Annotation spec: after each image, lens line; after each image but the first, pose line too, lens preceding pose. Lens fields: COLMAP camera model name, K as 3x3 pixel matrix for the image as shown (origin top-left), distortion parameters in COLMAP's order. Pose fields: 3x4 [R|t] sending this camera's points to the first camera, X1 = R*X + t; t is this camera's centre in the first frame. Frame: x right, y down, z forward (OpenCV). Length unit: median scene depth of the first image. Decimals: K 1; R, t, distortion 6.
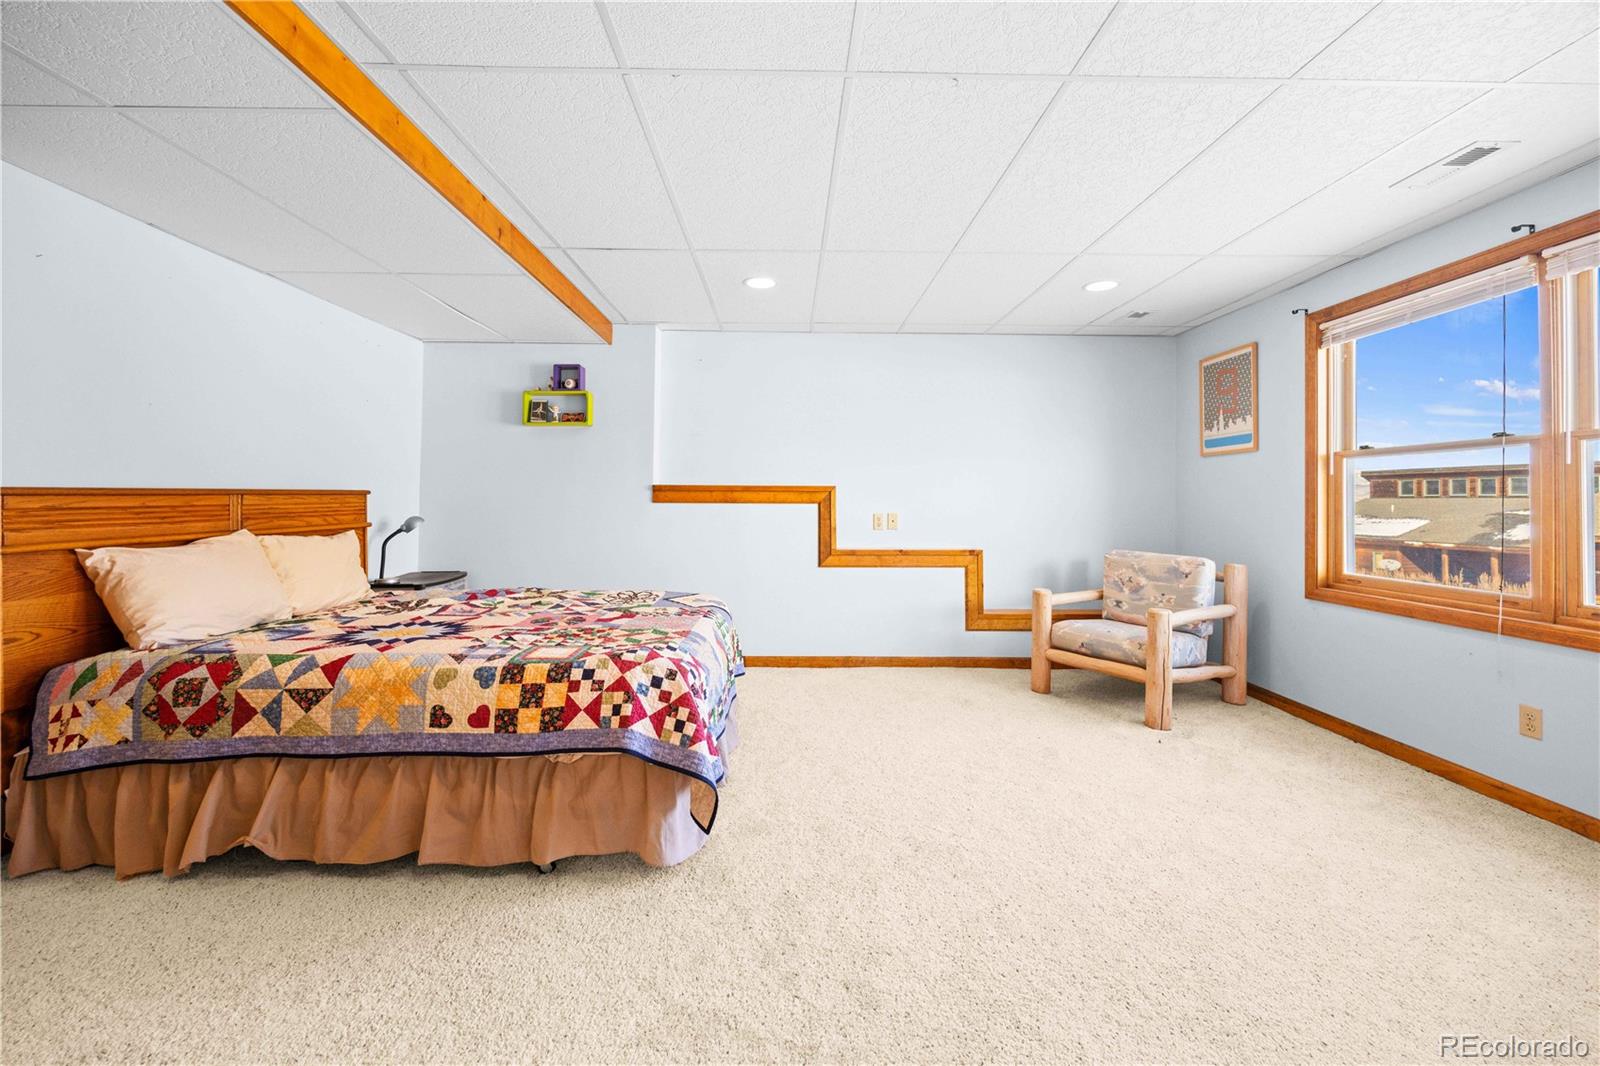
lens RADIAL K [[612.4, 0, 809.6], [0, 612.4, 486.3], [0, 0, 1]] dist [-0.009917, 0.001296]
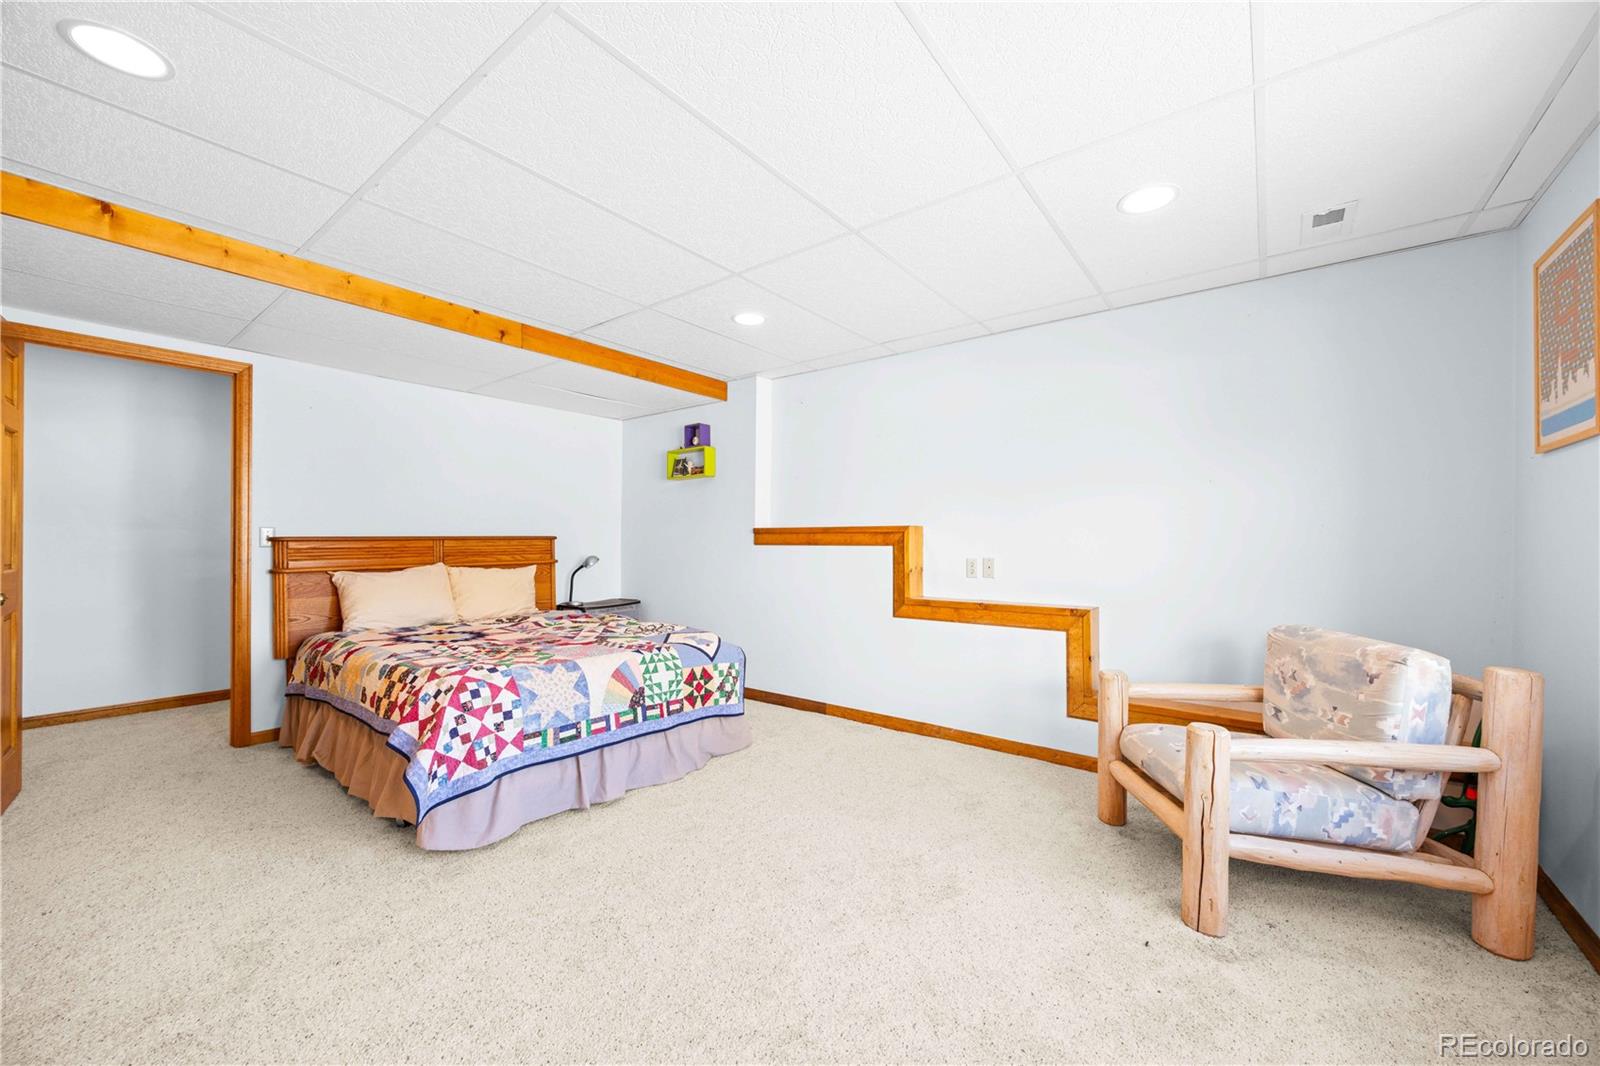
lens RADIAL K [[612.4, 0, 814.0], [0, 612.4, 537.8], [0, 0, 1]] dist [-0.009917, 0.001296]
pose [[0.786686, -0.007744, -0.617305, 0.529223], [0.016817, 0.999819, 0.008888, 0.007314], [0.617124, -0.017373, 0.786674, 0.256999]]
